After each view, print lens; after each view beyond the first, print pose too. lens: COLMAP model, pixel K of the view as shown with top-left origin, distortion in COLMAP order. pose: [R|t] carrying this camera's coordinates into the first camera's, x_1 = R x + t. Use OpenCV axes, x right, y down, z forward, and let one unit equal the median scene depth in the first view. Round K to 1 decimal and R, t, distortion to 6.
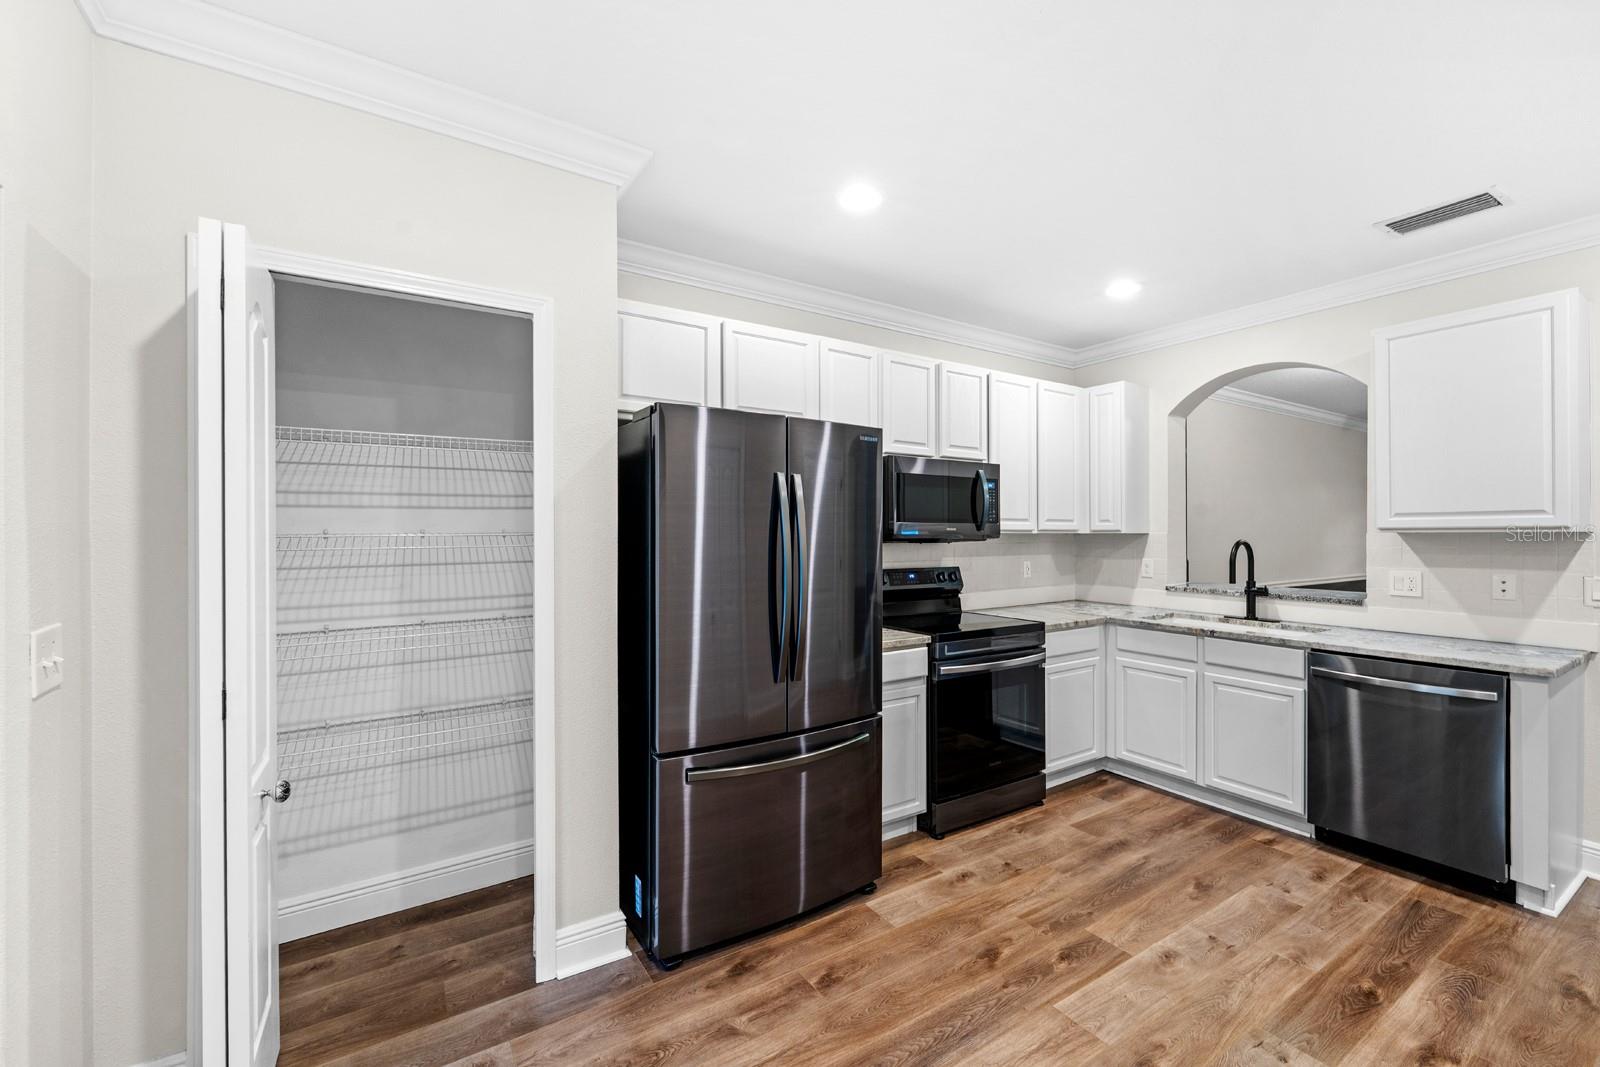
lens RADIAL K [[660.5, 0, 800.0], [0, 660.5, 533.5], [0, 0, 1]] dist [0.001324, -0.000091]
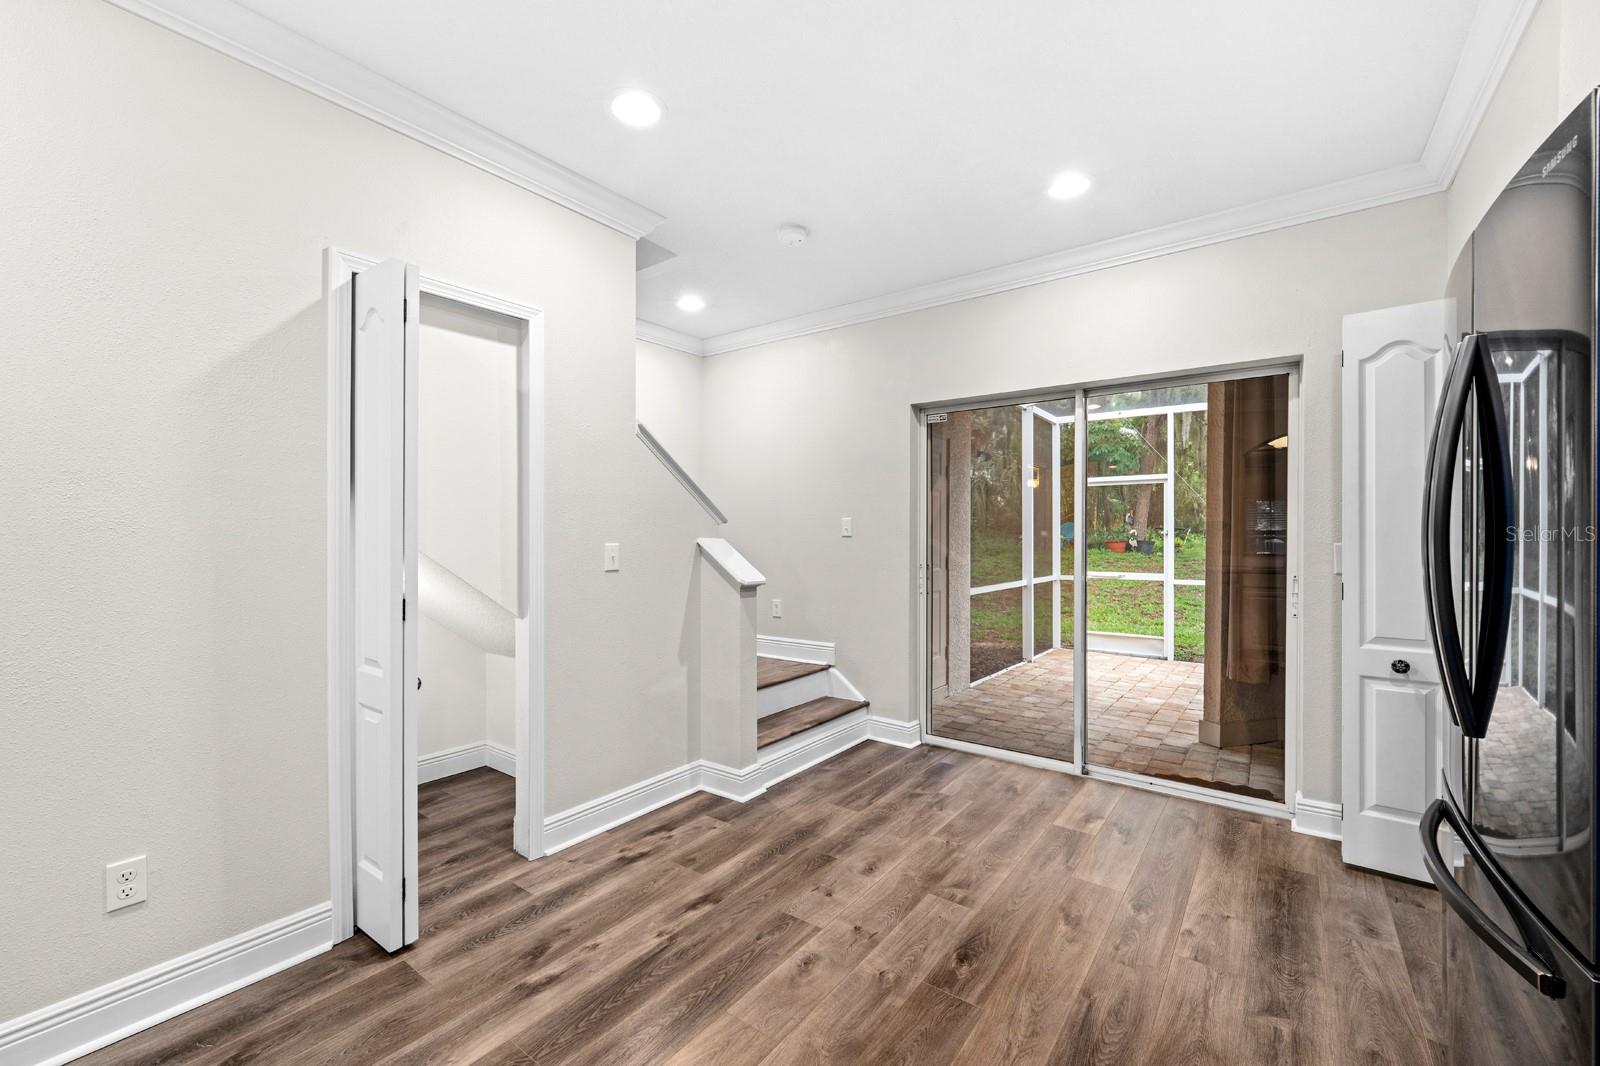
lens RADIAL K [[651.4, 0, 799.1], [0, 651.4, 536.7], [0, 0, 1]] dist [0.000745, -0.000484]
pose [[-0.939915, 0.002362, -0.341401, 0.511194], [0.001816, 0.999997, 0.001917, 0.050366], [0.341404, 0.001182, -0.939916, 1.000943]]
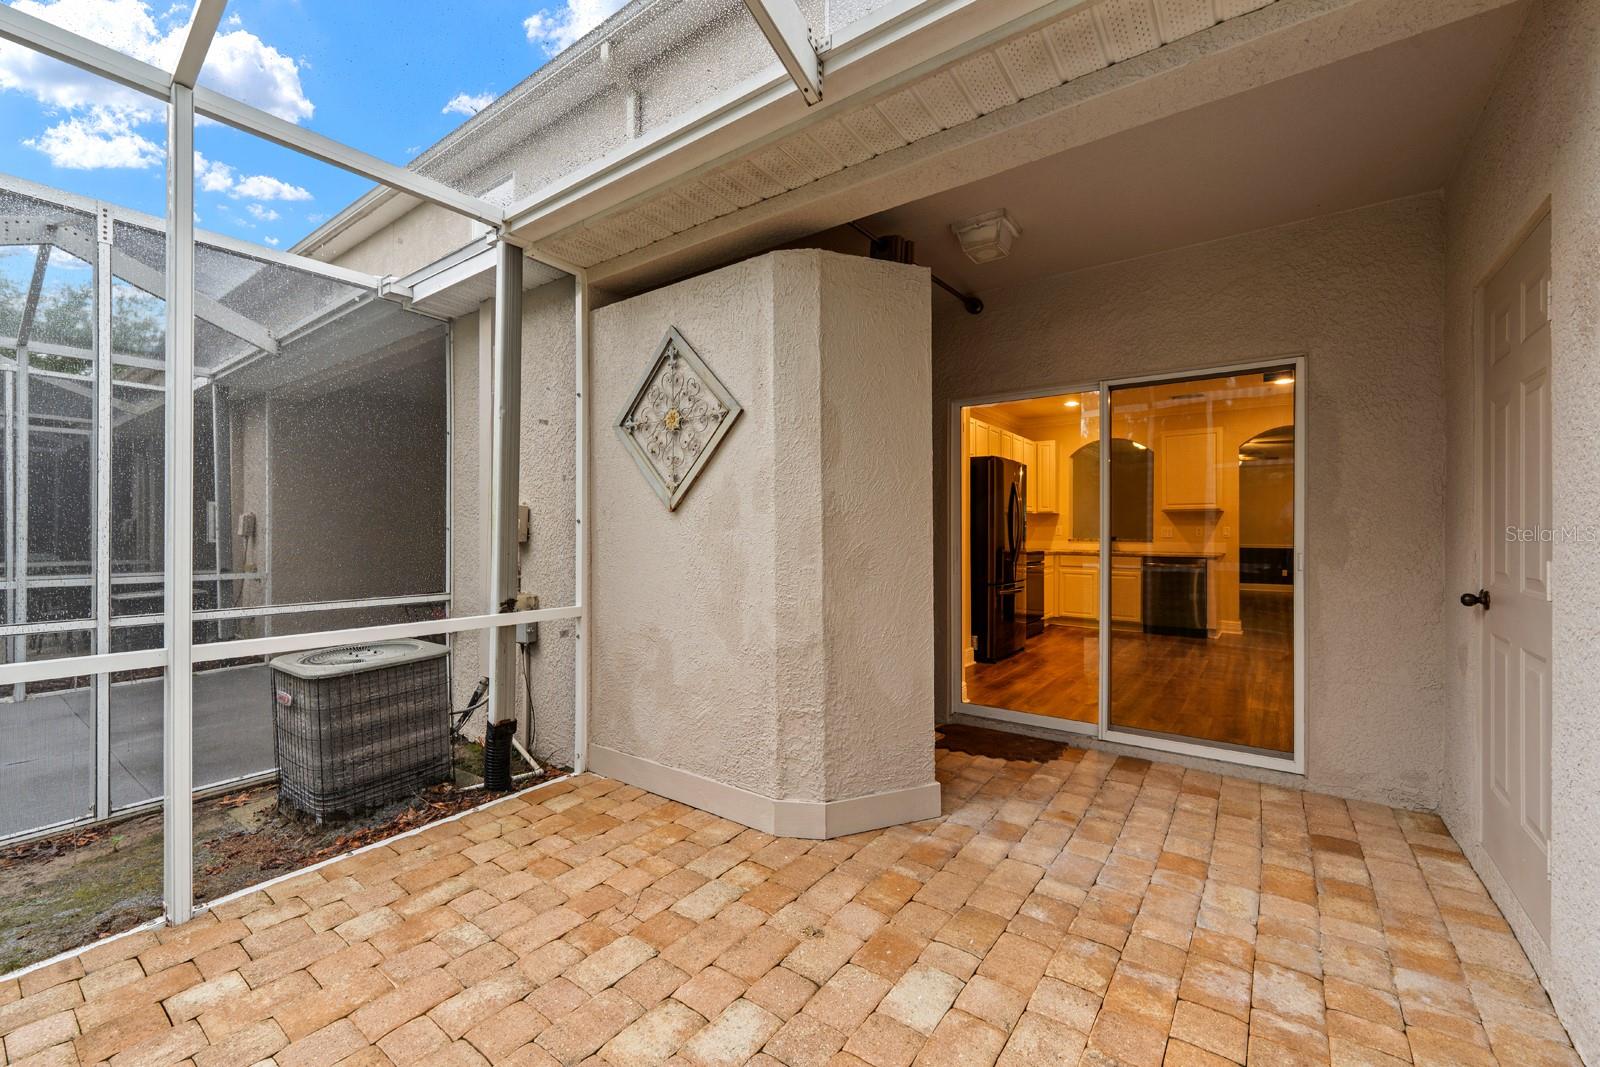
lens RADIAL K [[651.4, 0, 799.1], [0, 651.4, 537.2], [0, 0, 1]] dist [0.000745, -0.000484]
pose [[0.935856, -0.002708, 0.352371, -1.329619], [0.000610, 0.999981, 0.006067, 0.083524], [-0.352381, -0.005463, 0.935841, -0.865054]]
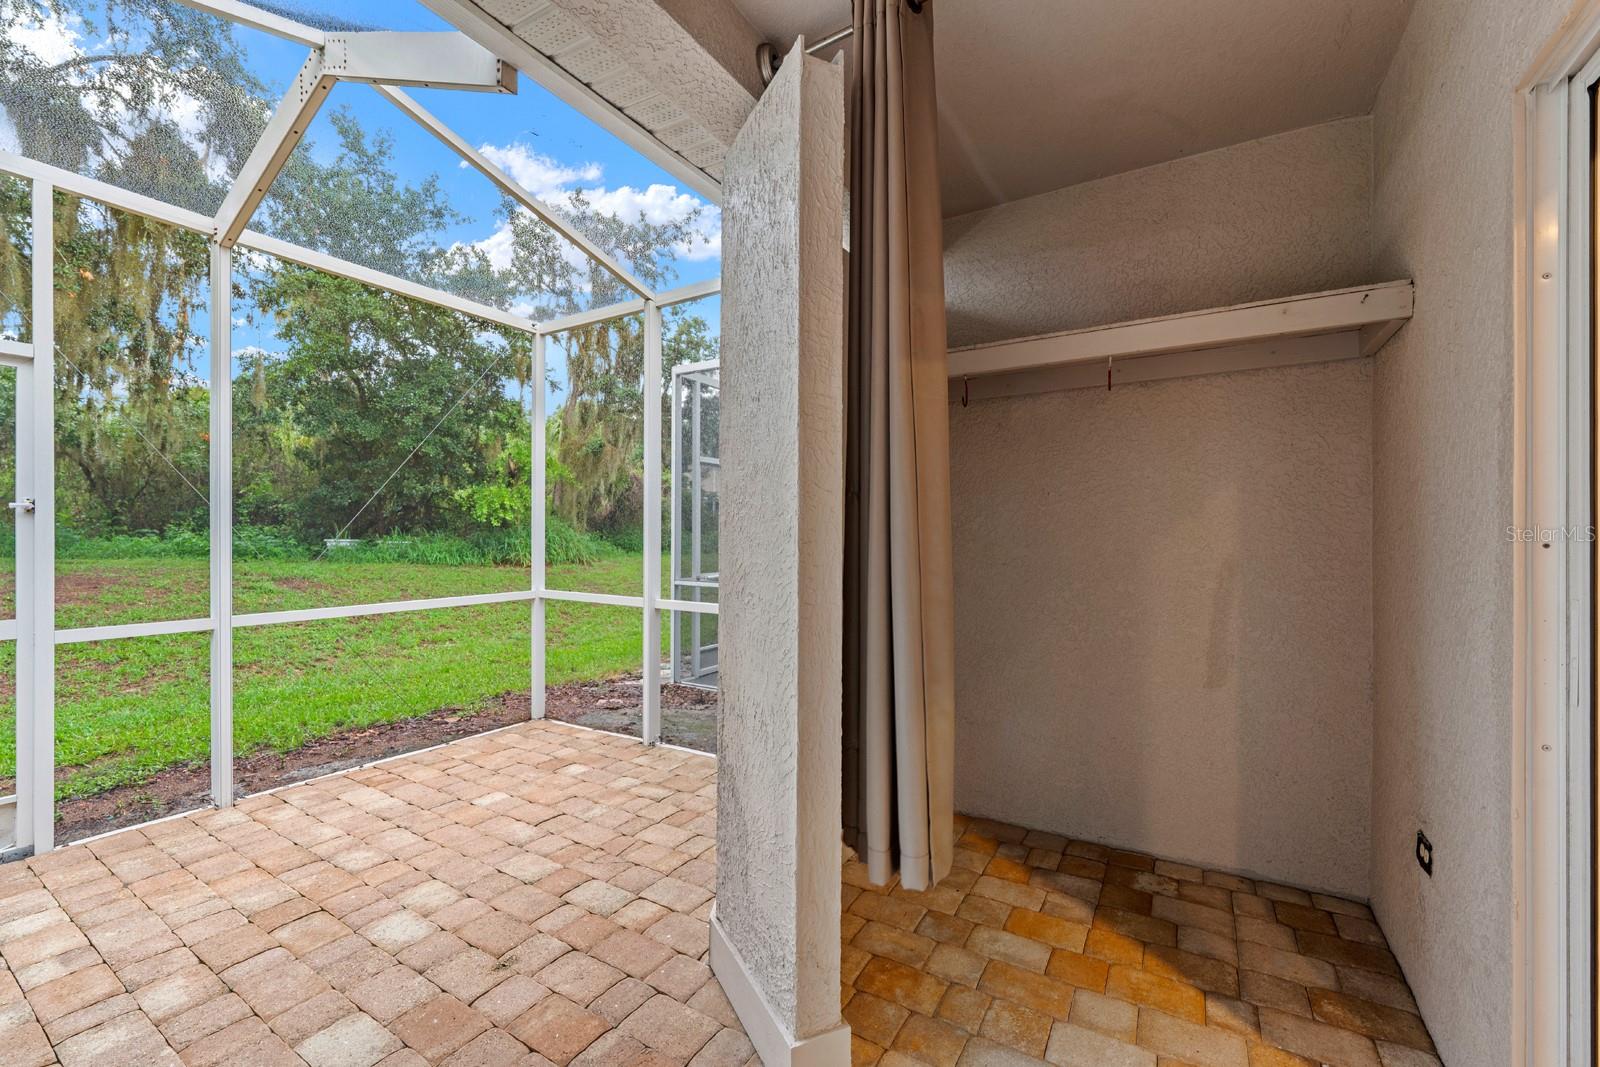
lens RADIAL K [[651.4, 0, 799.1], [0, 651.4, 537.2], [0, 0, 1]] dist [0.000745, -0.000484]
pose [[0.428061, 0.009118, -0.903704, -0.335646], [-0.007220, 0.999952, 0.006669, 0.070702], [0.903721, 0.003670, 0.428106, -0.227288]]
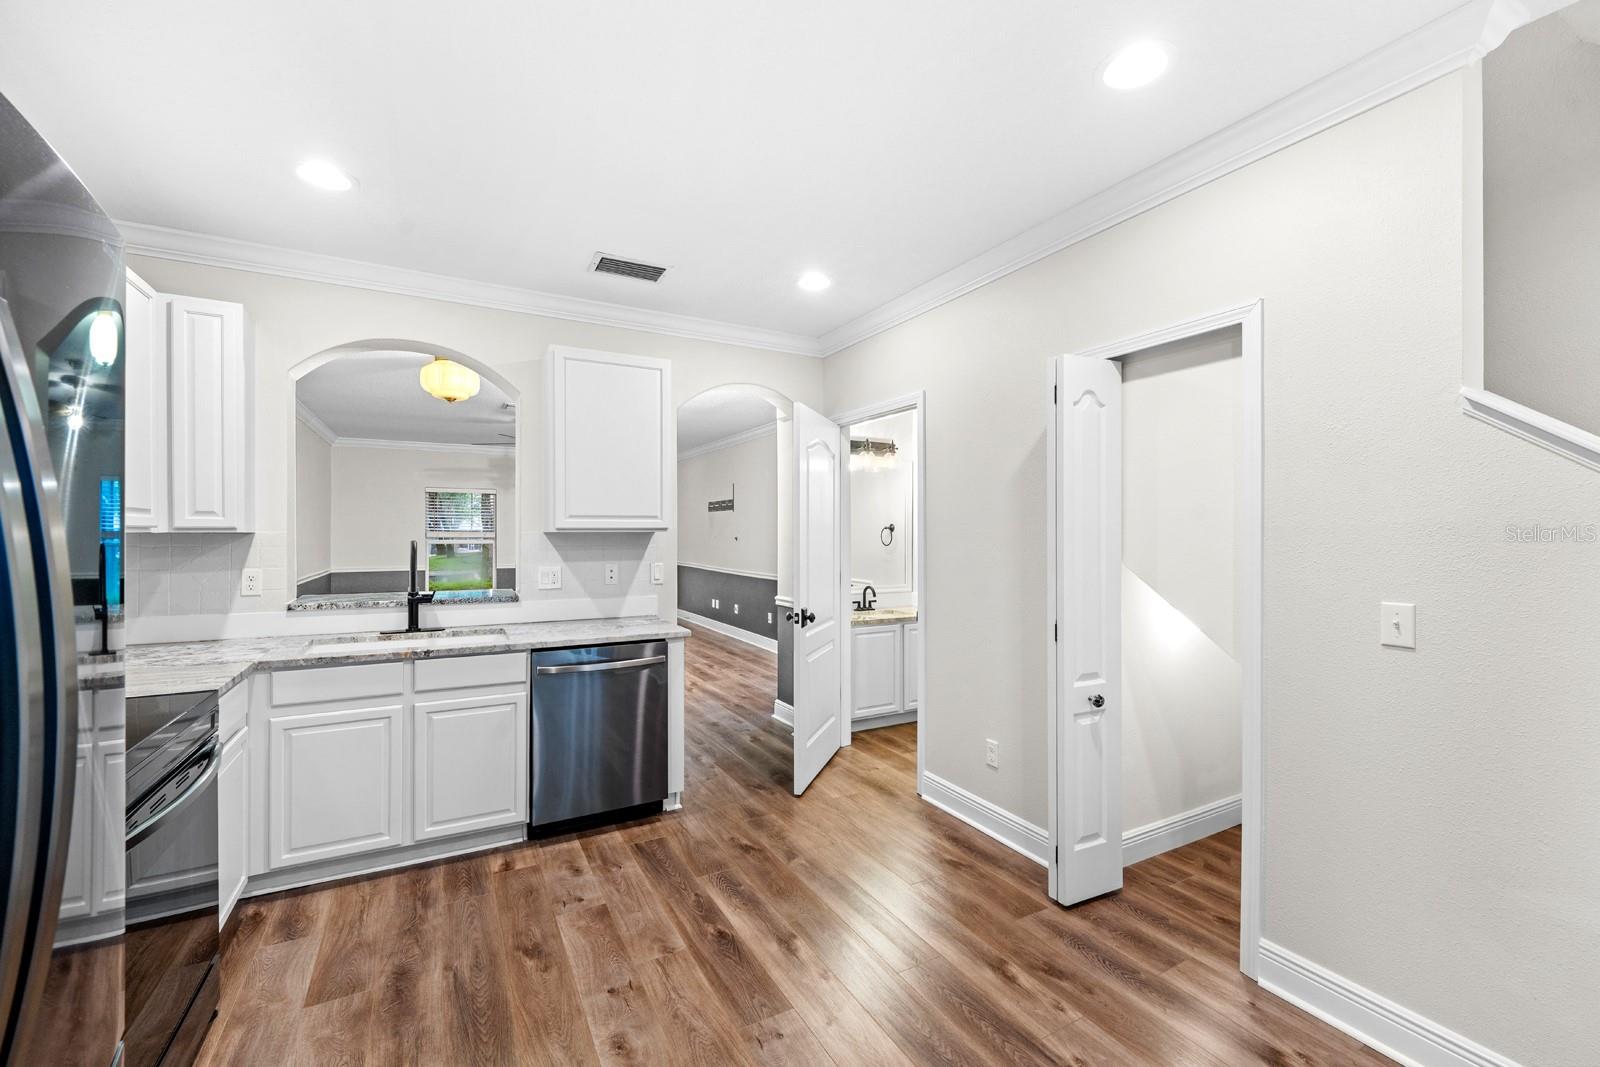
lens RADIAL K [[654.3, 0, 800.0], [0, 654.3, 533.5], [0, 0, 1]] dist [-0.000374, -0.000269]
pose [[0.069703, 0.000709, 0.997568, -0.174088], [0.000061, 1.000000, -0.000715, 0.001423], [-0.997568, 0.000111, 0.069703, 0.521401]]
